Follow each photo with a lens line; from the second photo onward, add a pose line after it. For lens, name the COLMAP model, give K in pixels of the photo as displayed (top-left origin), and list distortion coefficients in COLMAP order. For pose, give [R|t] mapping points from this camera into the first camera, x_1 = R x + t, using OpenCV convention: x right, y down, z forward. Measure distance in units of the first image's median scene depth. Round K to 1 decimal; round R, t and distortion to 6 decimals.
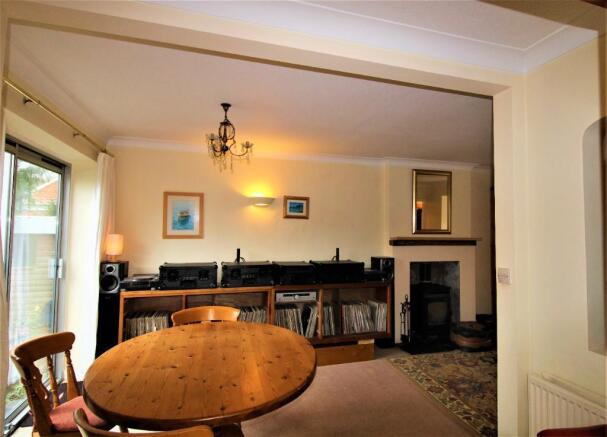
lens RADIAL K [[331.2, 0, 306.1], [0, 331.2, 212.5], [0, 0, 1]] dist [0.005009, 0.000452]
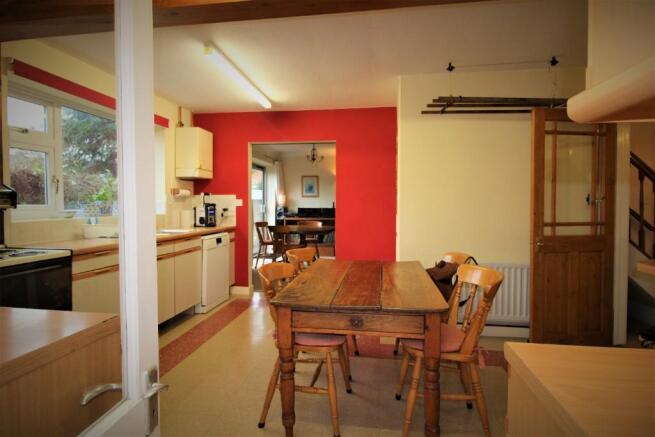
lens RADIAL K [[354.7, 0, 328.9], [0, 354.7, 217.3], [0, 0, 1]] dist [-0.005237, -0.001367]
pose [[0.896106, 0.006041, -0.443799, 0.877437], [0.034119, 0.996011, 0.082451, 0.026162], [0.442527, -0.089027, 0.892325, -1.168364]]
